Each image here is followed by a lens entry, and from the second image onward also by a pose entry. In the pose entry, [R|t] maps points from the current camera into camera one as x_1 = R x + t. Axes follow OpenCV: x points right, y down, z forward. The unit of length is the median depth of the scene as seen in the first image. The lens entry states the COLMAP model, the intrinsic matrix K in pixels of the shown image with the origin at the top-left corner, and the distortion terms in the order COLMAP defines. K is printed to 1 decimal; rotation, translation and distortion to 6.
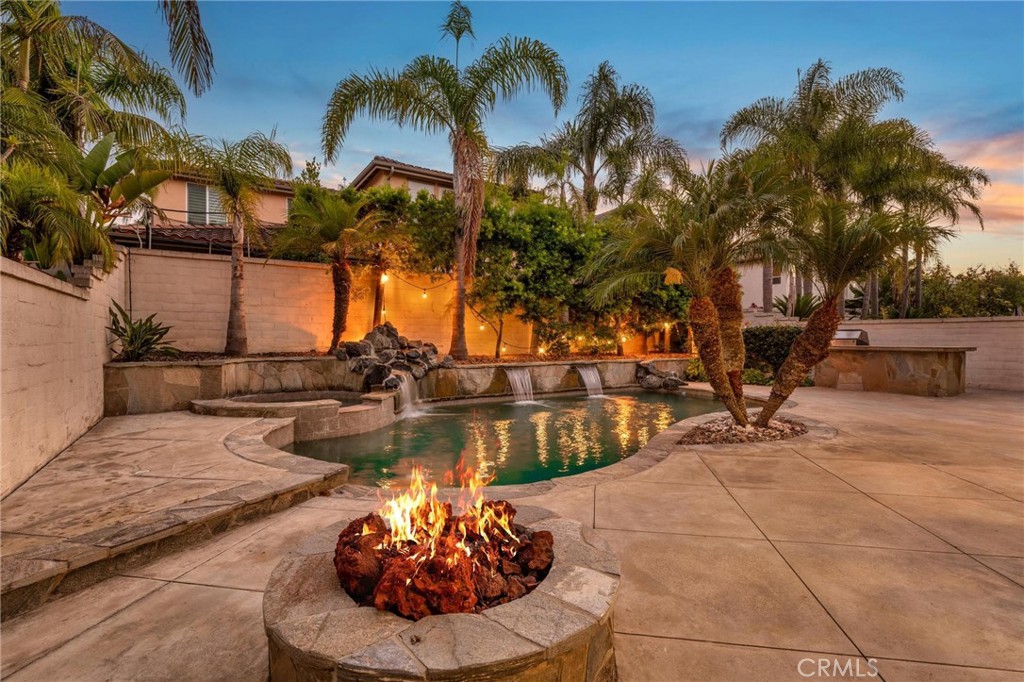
lens RADIAL K [[470.4, 0, 513.5], [0, 470.4, 337.8], [0, 0, 1]] dist [0.003038, 0.000612]
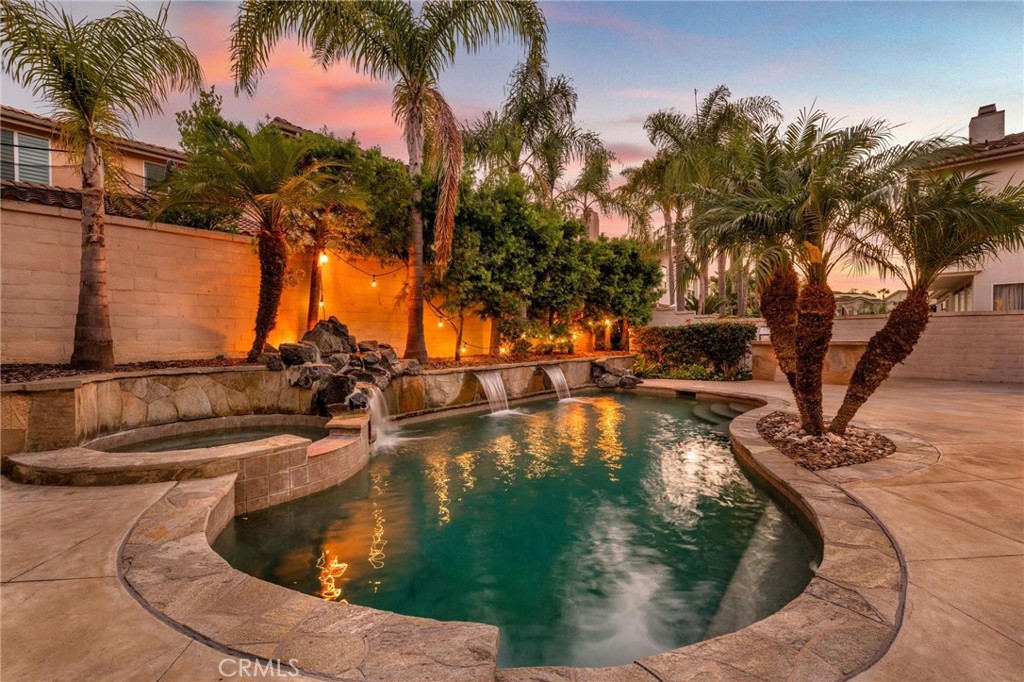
lens RADIAL K [[438.8, 0, 509.1], [0, 438.8, 339.2], [0, 0, 1]] dist [-0.000220, 0.000258]
pose [[0.962461, -0.011537, 0.271176, -0.175816], [0.010037, 0.999926, 0.006921, 0.000239], [-0.271235, -0.003939, 0.962505, 0.237092]]
